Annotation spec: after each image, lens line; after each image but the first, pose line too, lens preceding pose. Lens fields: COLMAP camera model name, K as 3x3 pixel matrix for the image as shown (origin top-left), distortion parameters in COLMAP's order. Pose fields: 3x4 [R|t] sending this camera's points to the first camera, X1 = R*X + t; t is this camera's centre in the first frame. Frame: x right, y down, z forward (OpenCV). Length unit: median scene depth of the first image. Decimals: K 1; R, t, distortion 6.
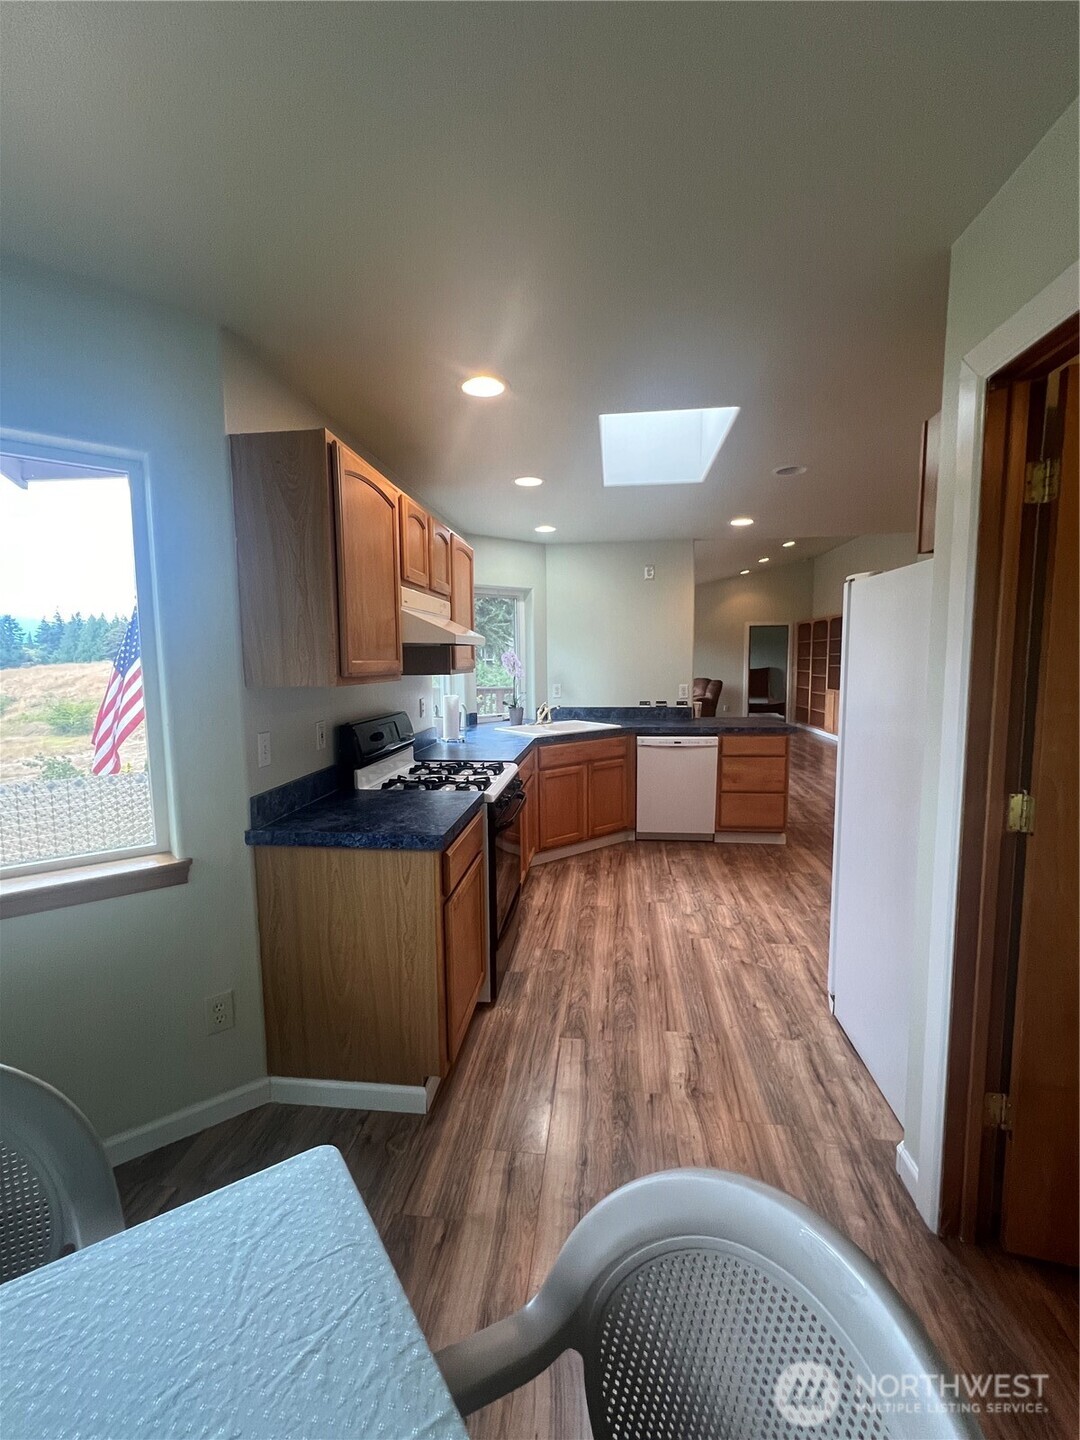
lens RADIAL K [[617.2, 0, 536.6], [0, 617.2, 721.5], [0, 0, 1]] dist [-0.000063, 0.000197]
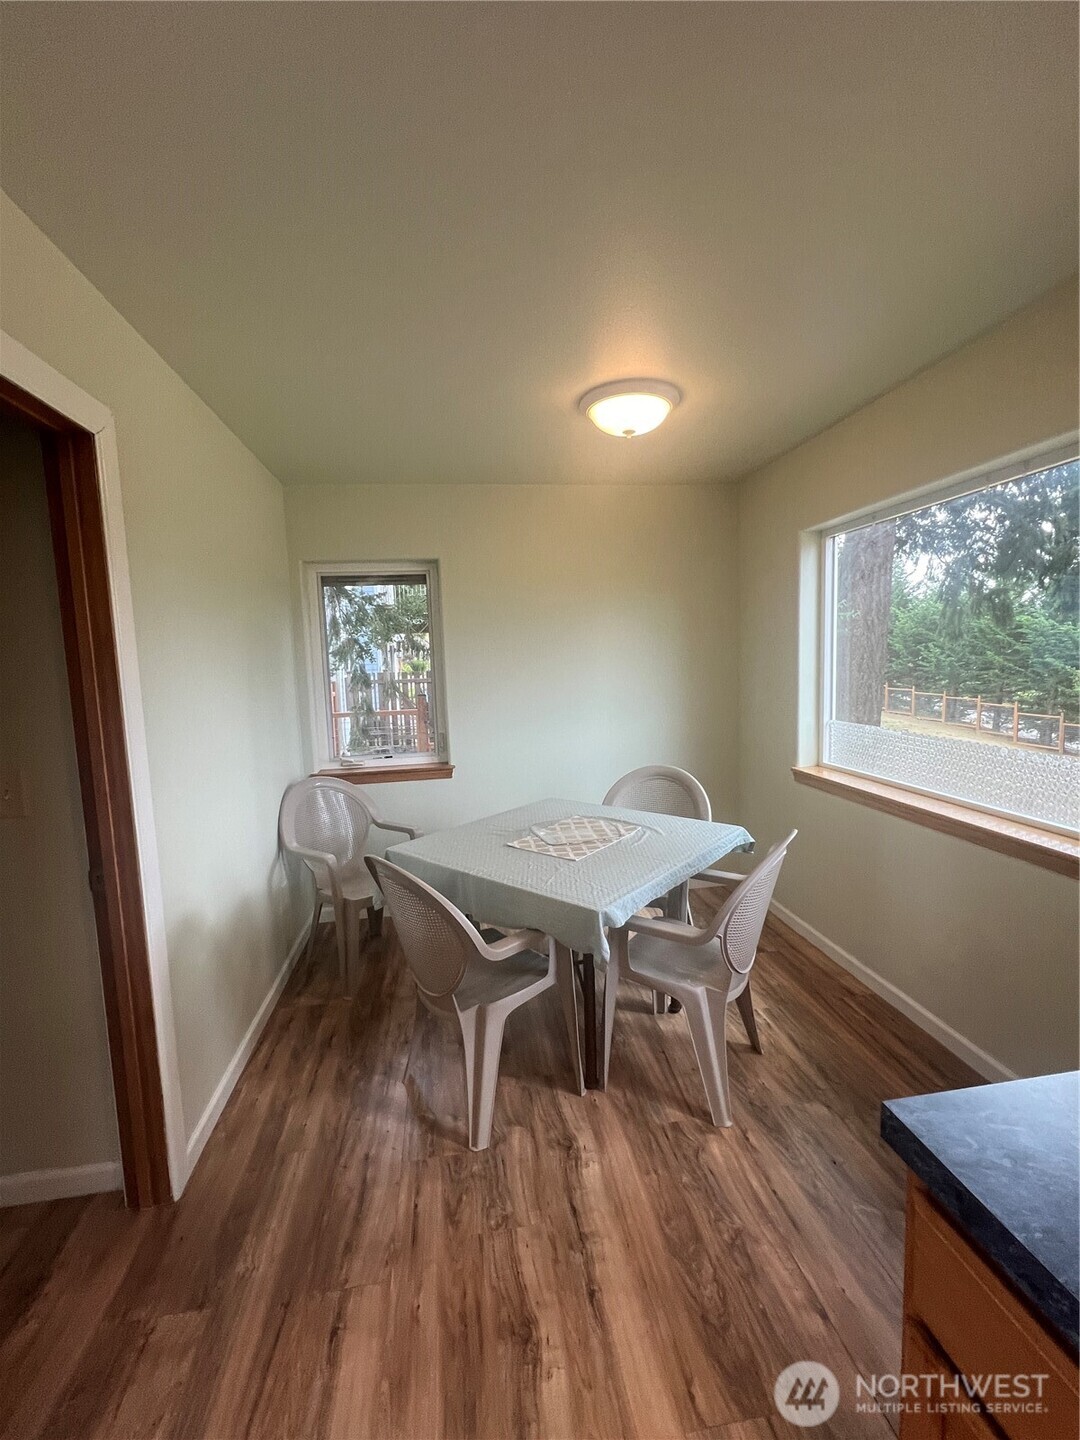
lens RADIAL K [[617.2, 0, 536.6], [0, 617.2, 721.5], [0, 0, 1]] dist [-0.000063, 0.000197]
pose [[-0.964779, 0.069983, -0.253581, 0.098694], [0.017409, 0.978836, 0.203906, -0.094643], [0.262484, 0.192310, -0.945579, 0.840925]]
